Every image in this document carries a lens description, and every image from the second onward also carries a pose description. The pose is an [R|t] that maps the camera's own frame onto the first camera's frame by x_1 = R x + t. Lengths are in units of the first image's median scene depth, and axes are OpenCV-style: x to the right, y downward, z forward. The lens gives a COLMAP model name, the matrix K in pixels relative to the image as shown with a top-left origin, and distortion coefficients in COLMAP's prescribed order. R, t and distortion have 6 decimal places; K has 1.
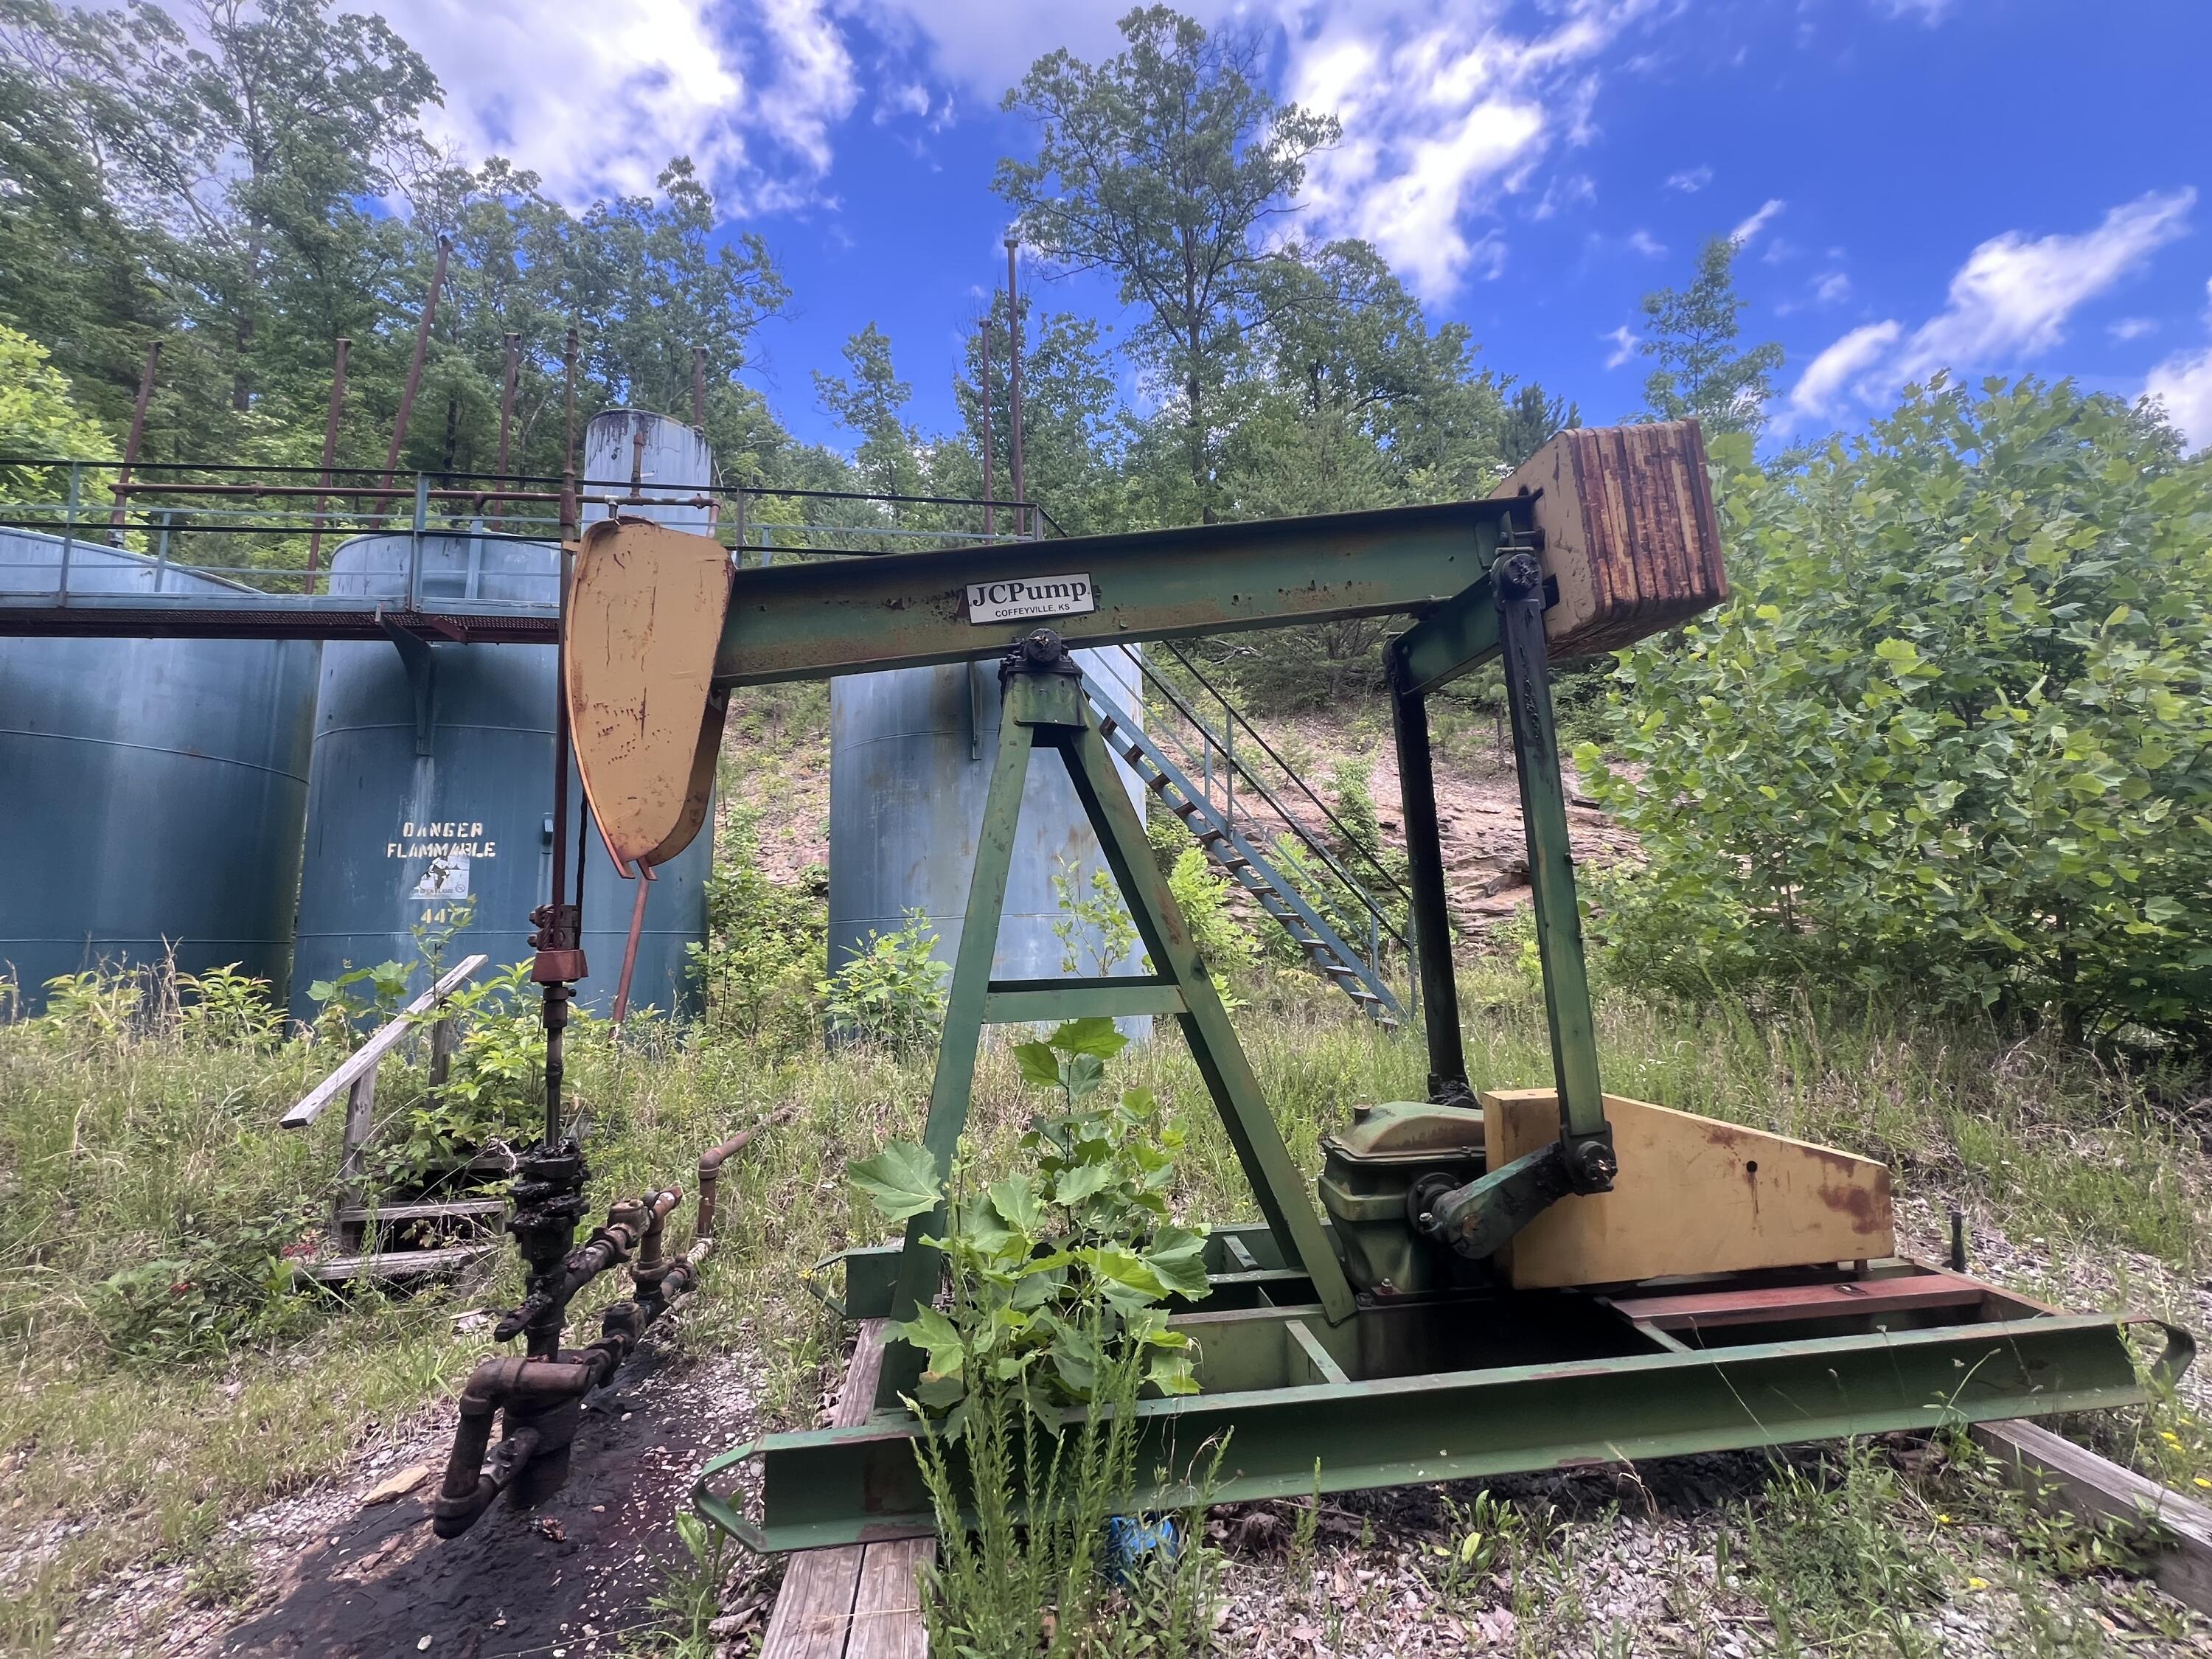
lens RADIAL K [[893.2, 0, 1103.7], [0, 893.2, 832.3], [0, 0, 1]] dist [0.000092, 0.000310]
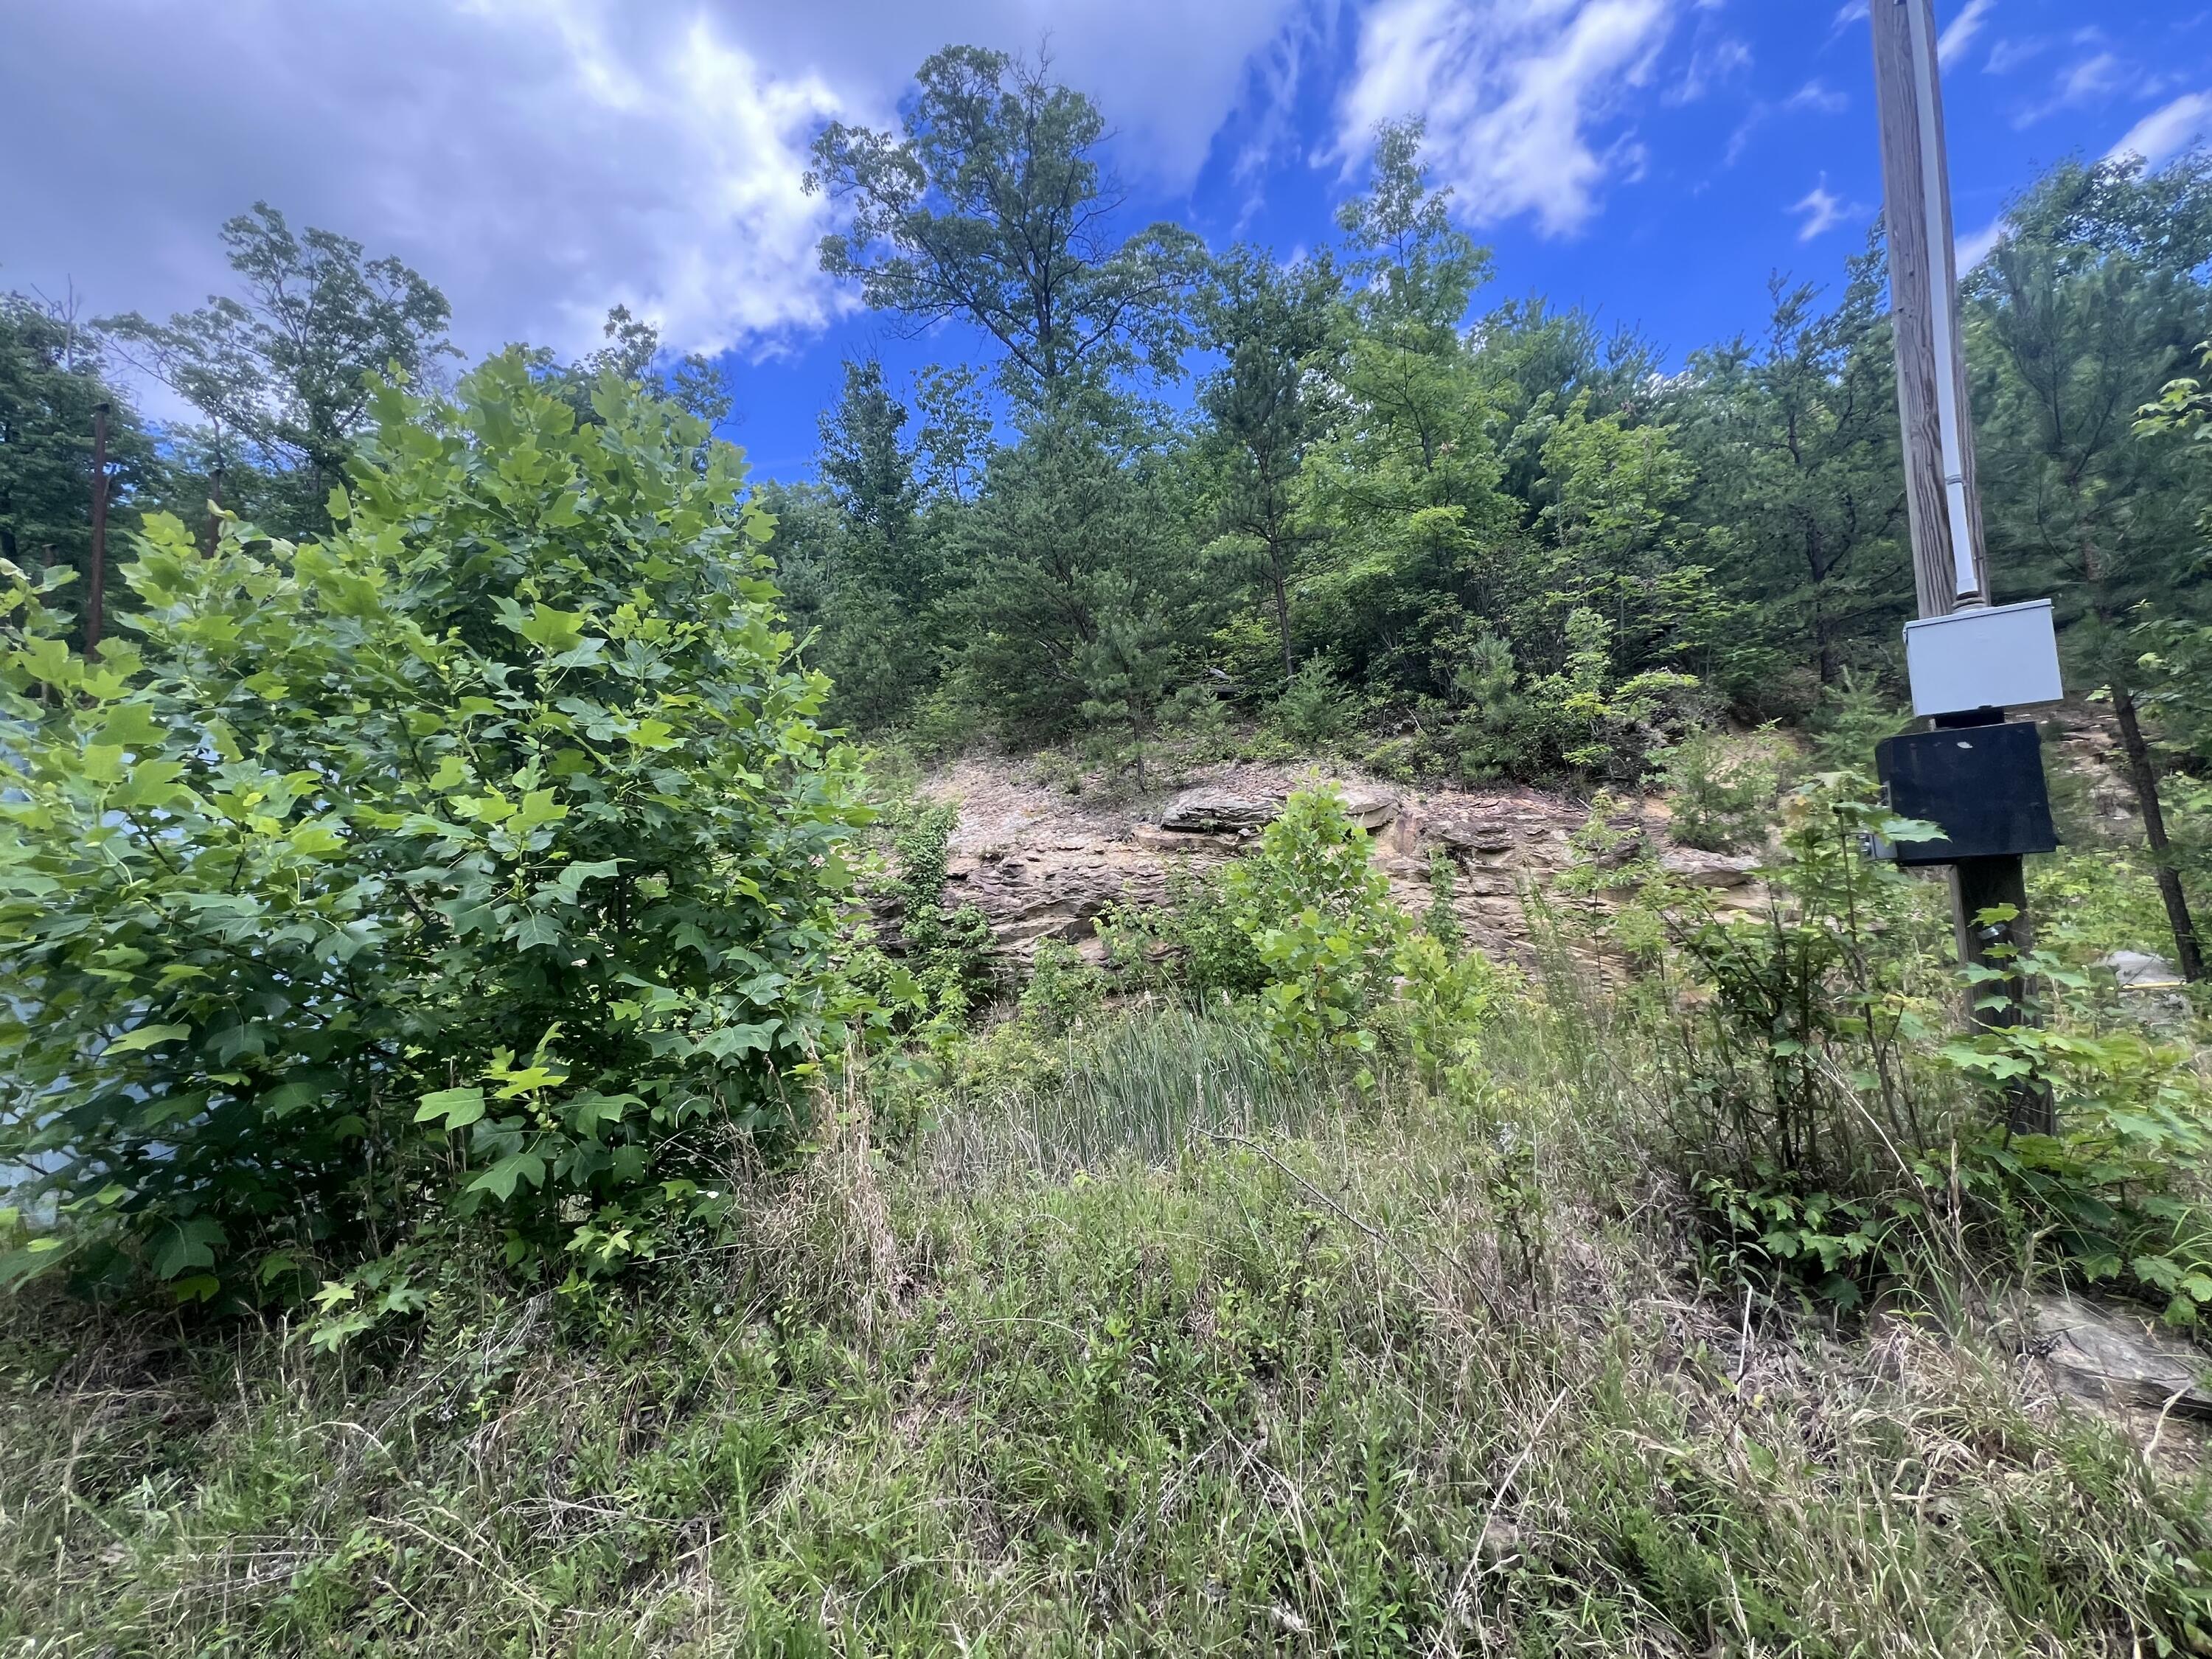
lens RADIAL K [[893.2, 0, 1107.5], [0, 893.2, 826.9], [0, 0, 1]] dist [0.000092, 0.000310]
pose [[0.970251, -0.131352, -0.203369, 0.145451], [0.126398, 0.991281, -0.037222, -0.001393], [0.206485, 0.010410, 0.978394, 0.031564]]
